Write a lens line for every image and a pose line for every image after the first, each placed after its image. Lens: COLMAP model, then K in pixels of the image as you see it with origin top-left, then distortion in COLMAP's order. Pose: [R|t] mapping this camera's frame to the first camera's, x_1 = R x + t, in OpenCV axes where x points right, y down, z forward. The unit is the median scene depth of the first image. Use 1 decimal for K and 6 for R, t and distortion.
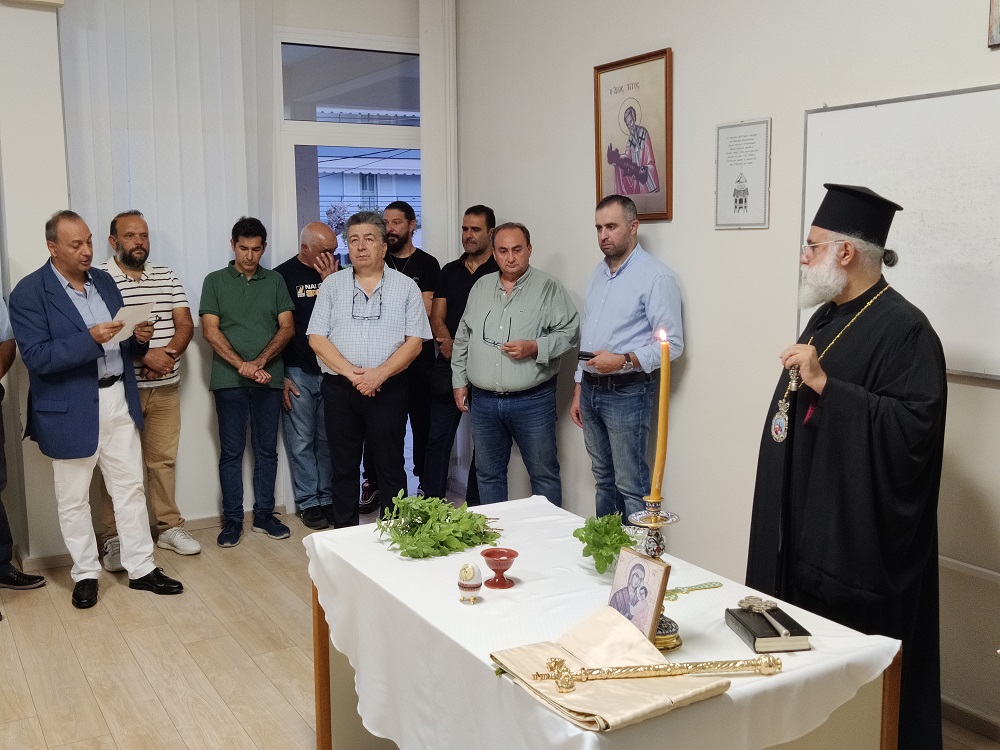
lens RADIAL K [[1027.3, 0, 493.4], [0, 1027.3, 369.0], [0, 0, 1]] dist [0.001708, 0.049056]
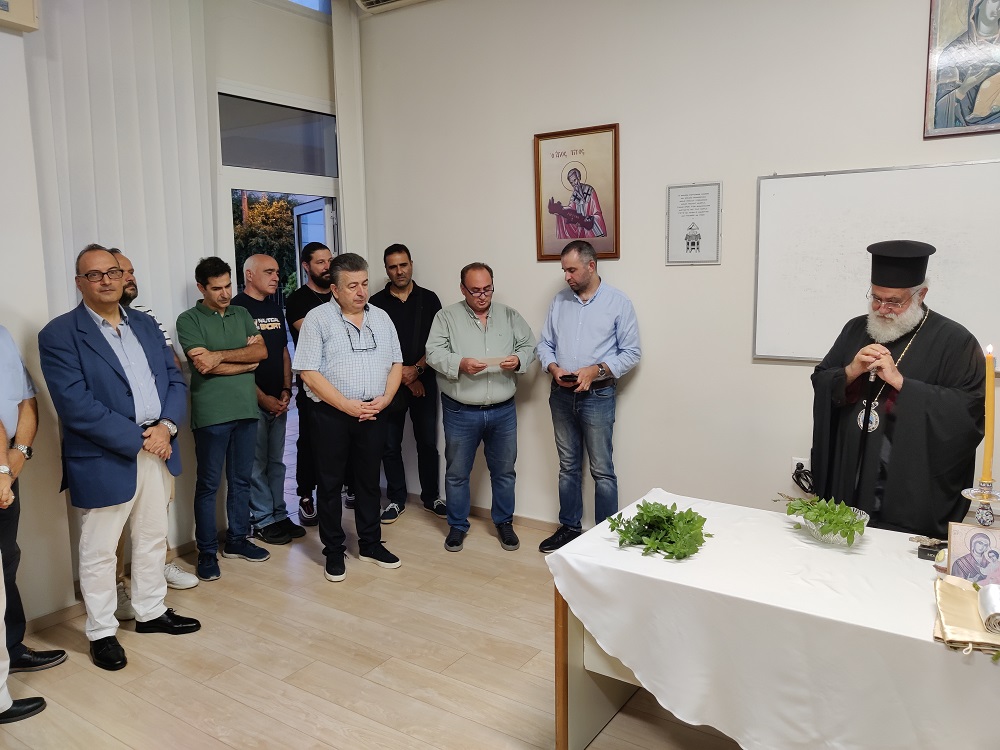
lens RADIAL K [[759.1, 0, 500.0], [0, 759.1, 375.0], [0, 0, 1]] dist [-0.003399, 0.000457]
pose [[0.895664, -0.065361, 0.439902, -0.406588], [0.064429, 0.997776, 0.017069, -0.027709], [-0.440039, 0.013055, 0.897884, 0.232446]]
